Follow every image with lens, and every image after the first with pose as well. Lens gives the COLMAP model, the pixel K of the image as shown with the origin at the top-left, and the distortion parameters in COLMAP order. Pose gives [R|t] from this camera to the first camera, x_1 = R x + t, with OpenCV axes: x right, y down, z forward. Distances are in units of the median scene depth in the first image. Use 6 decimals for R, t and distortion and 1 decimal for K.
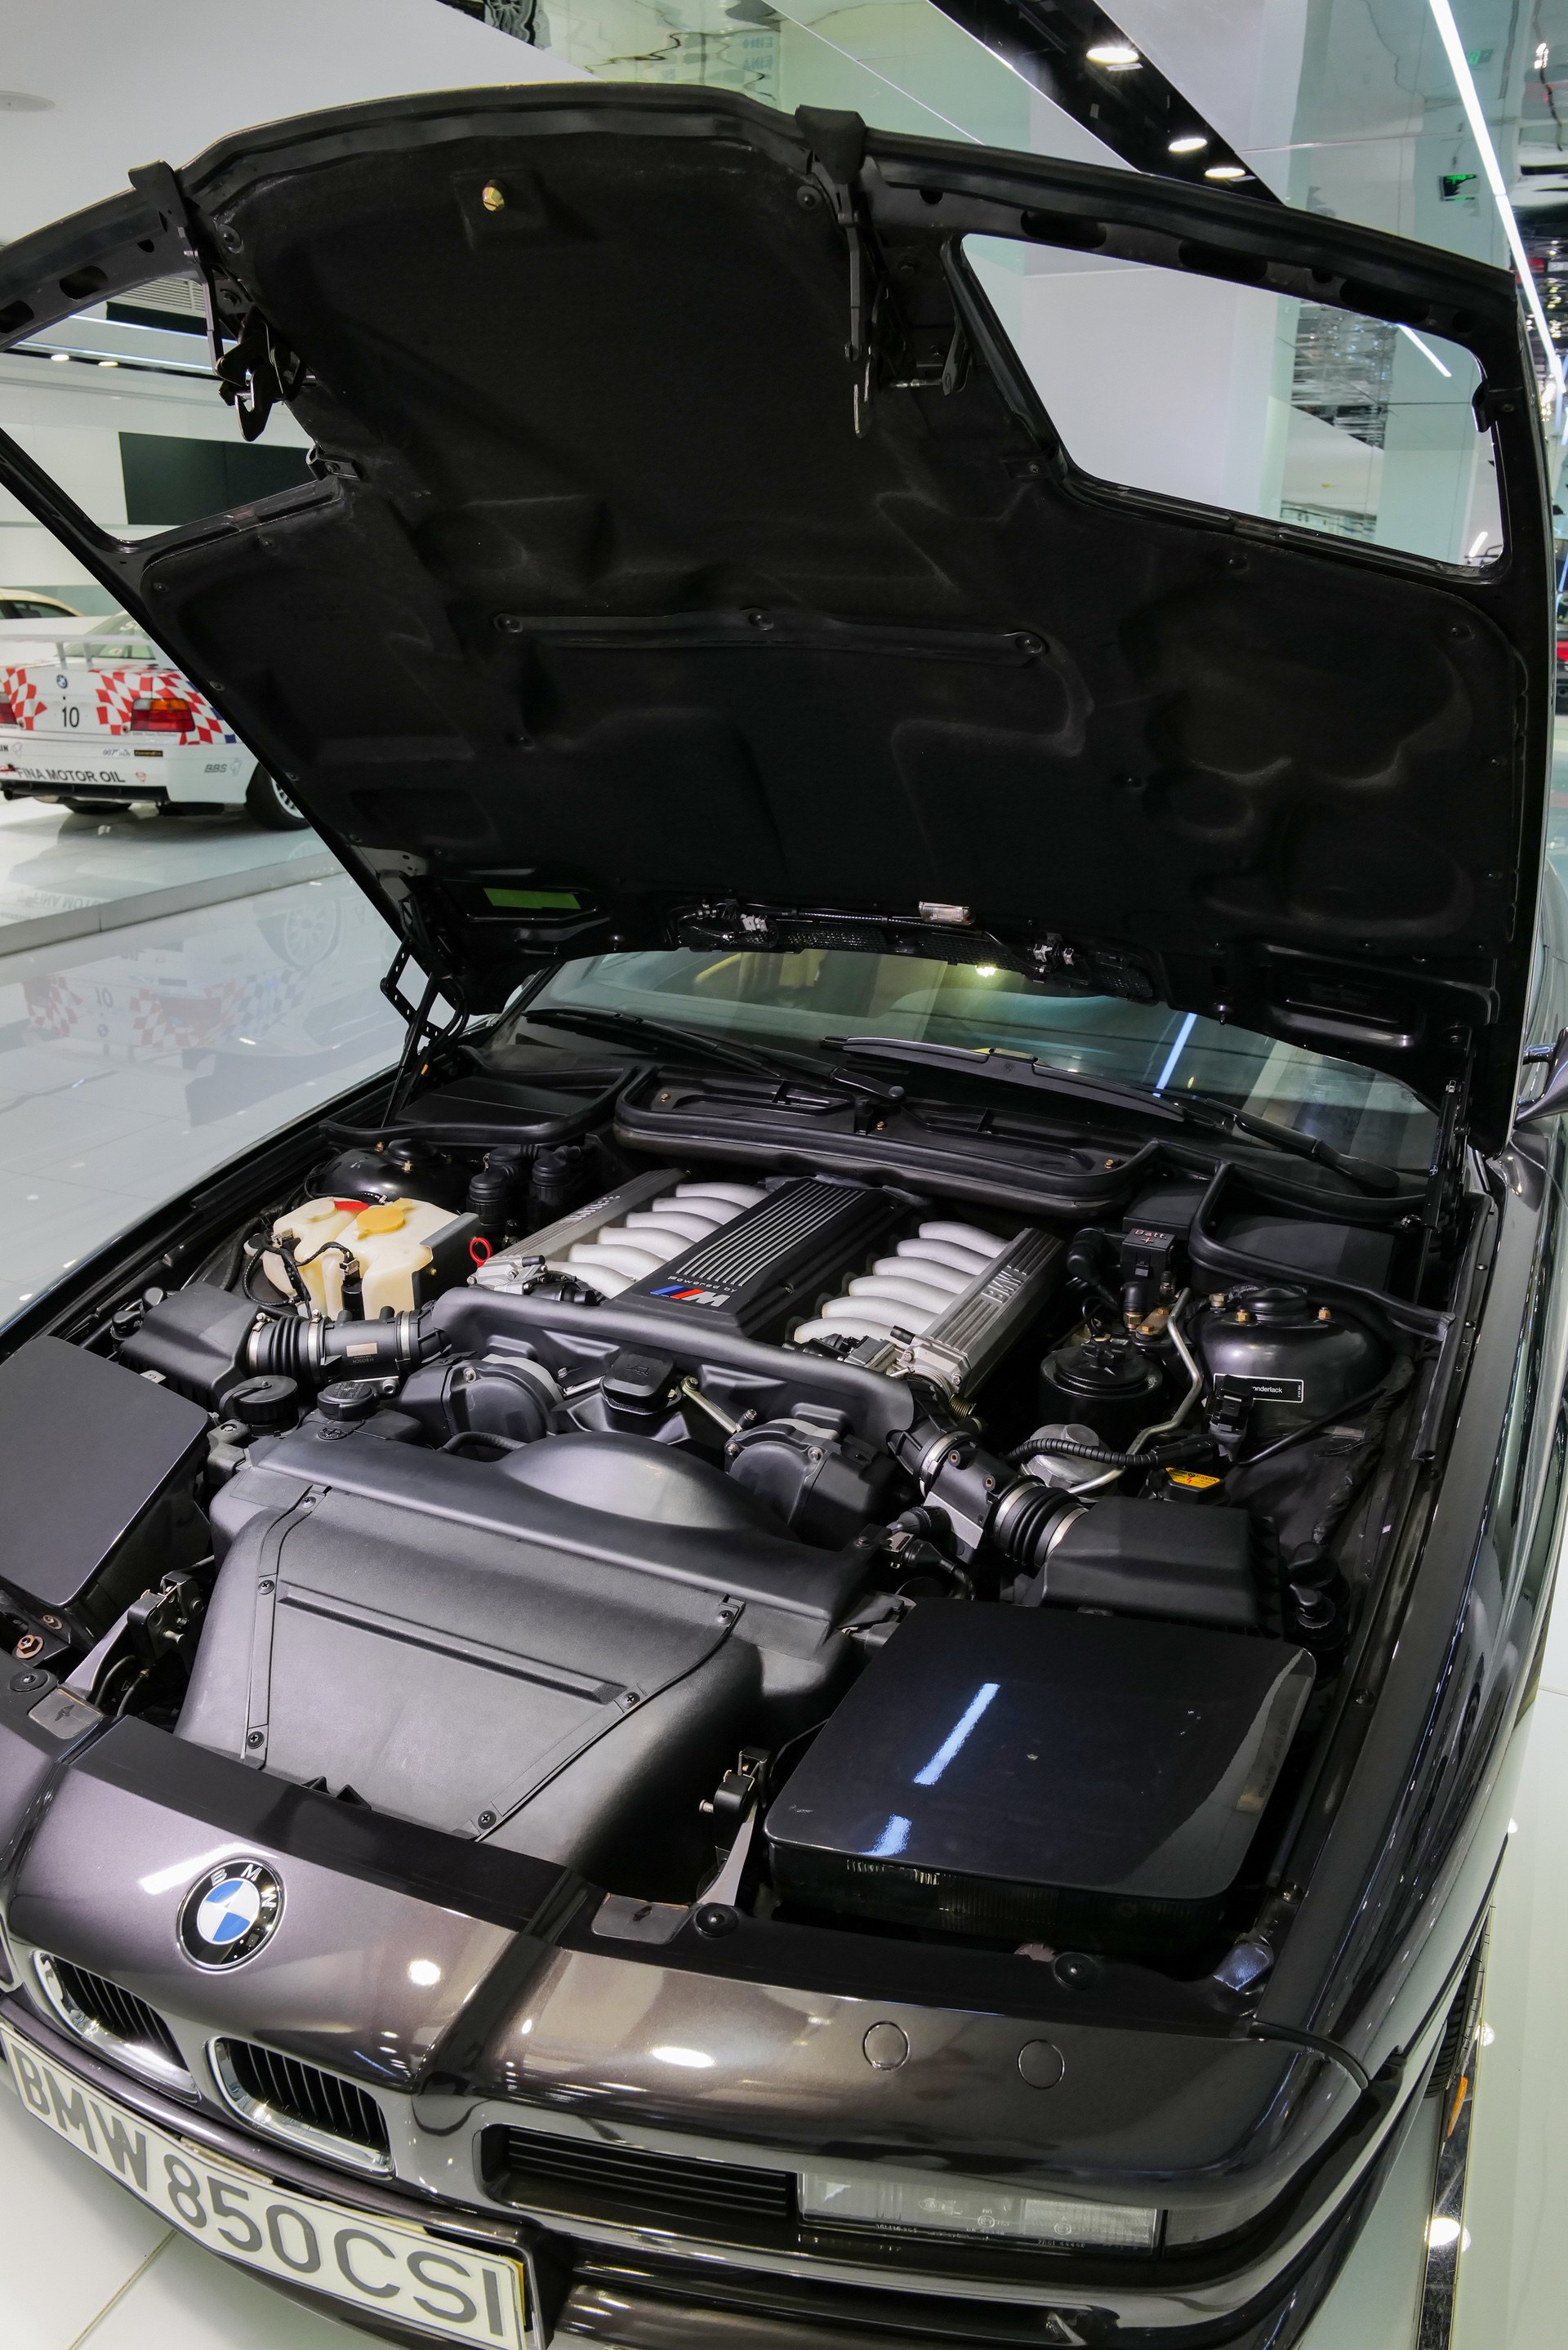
lens RADIAL K [[1755.4, 0, 797.9], [0, 1755.4, 1167.4], [0, 0, 1]] dist [-0.014671, -0.008715]
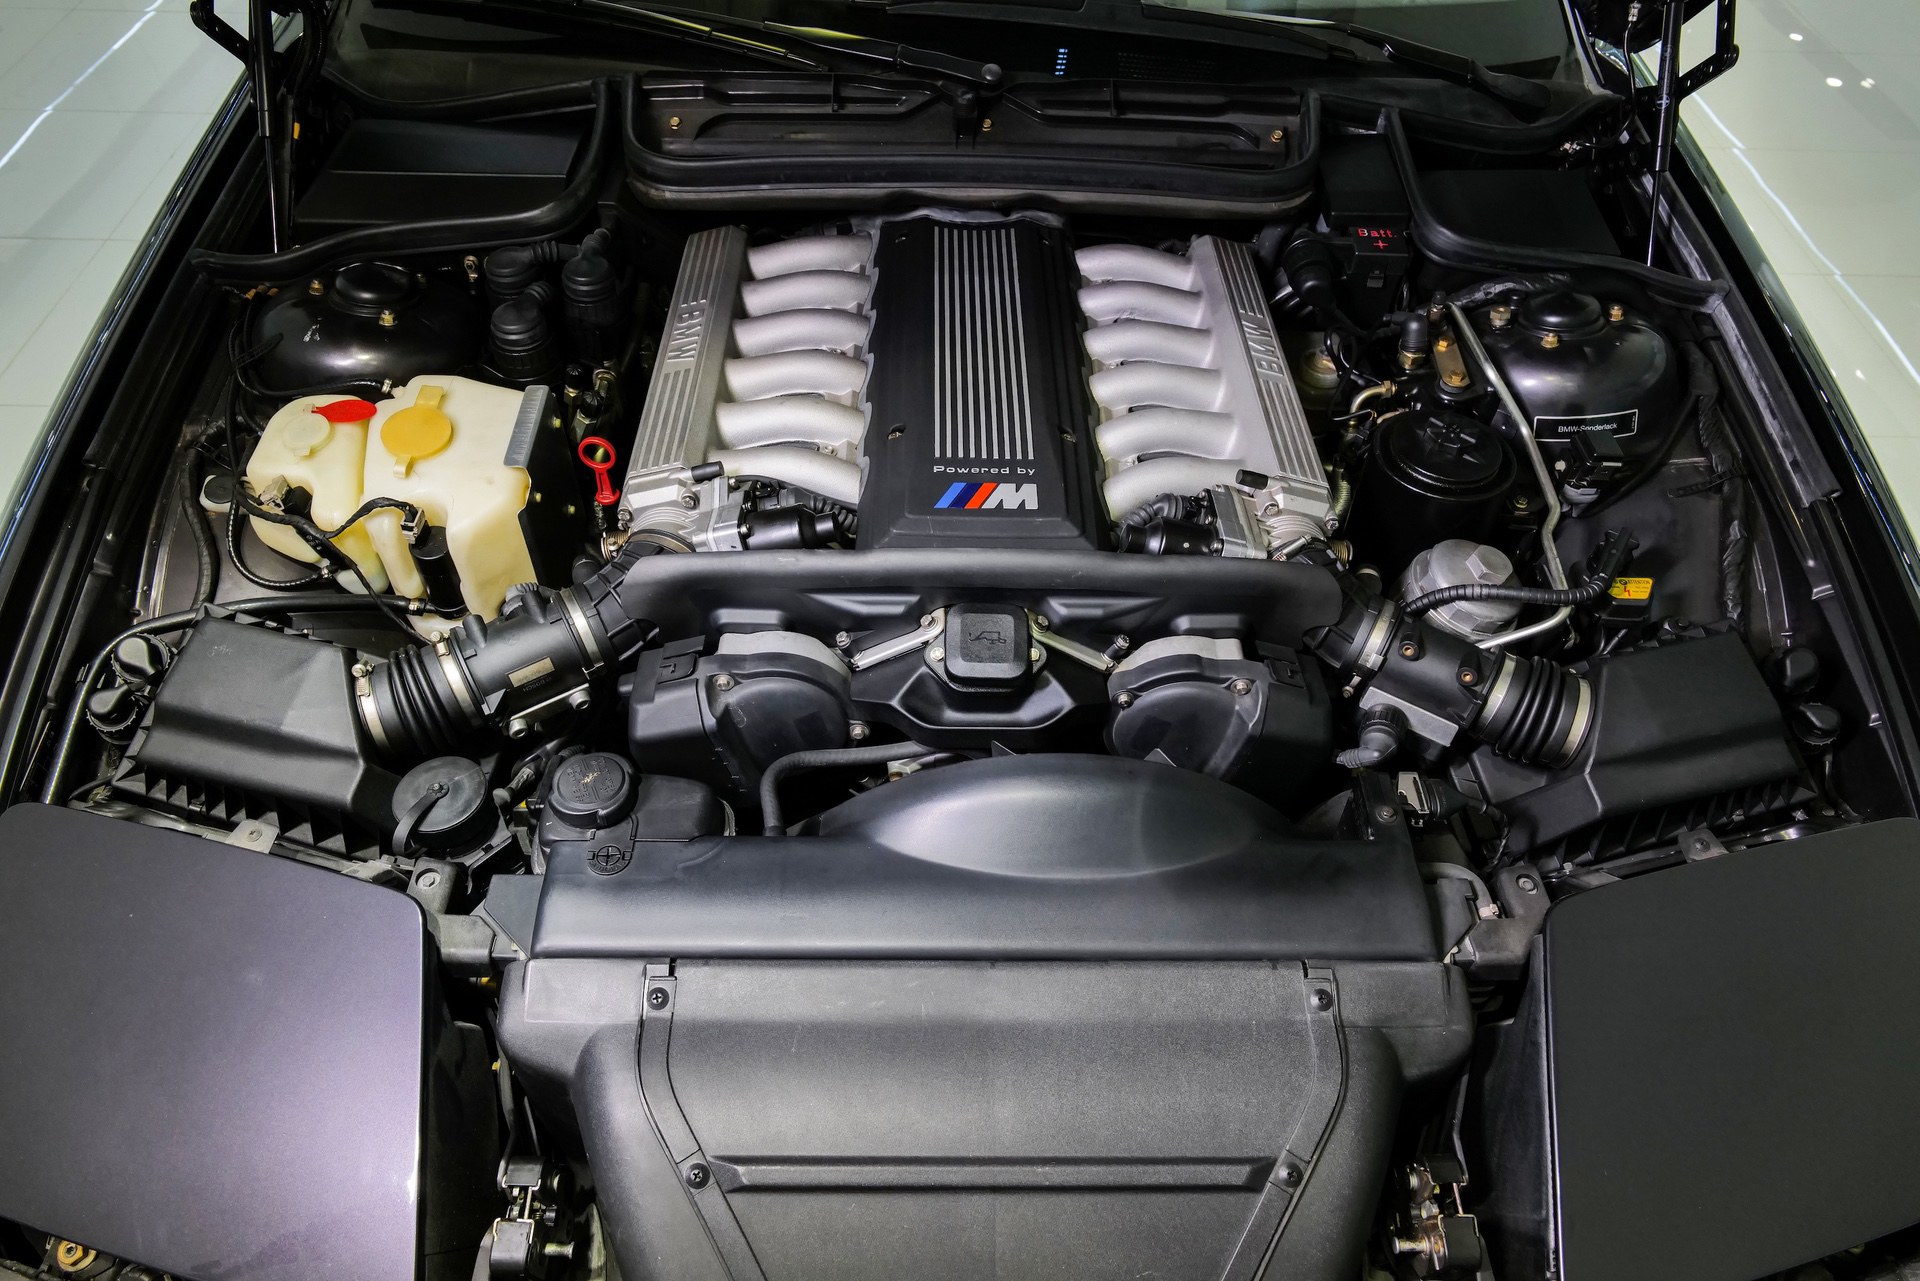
lens RADIAL K [[1328.5, 0, 959.8], [0, 1328.5, 638.1], [0, 0, 1]] dist [-0.012229, 0.009781]
pose [[0.912224, -0.298625, 0.280482, -0.219373], [0.123865, 0.853609, 0.505973, -0.142769], [-0.390518, -0.426819, 0.815672, 0.467617]]
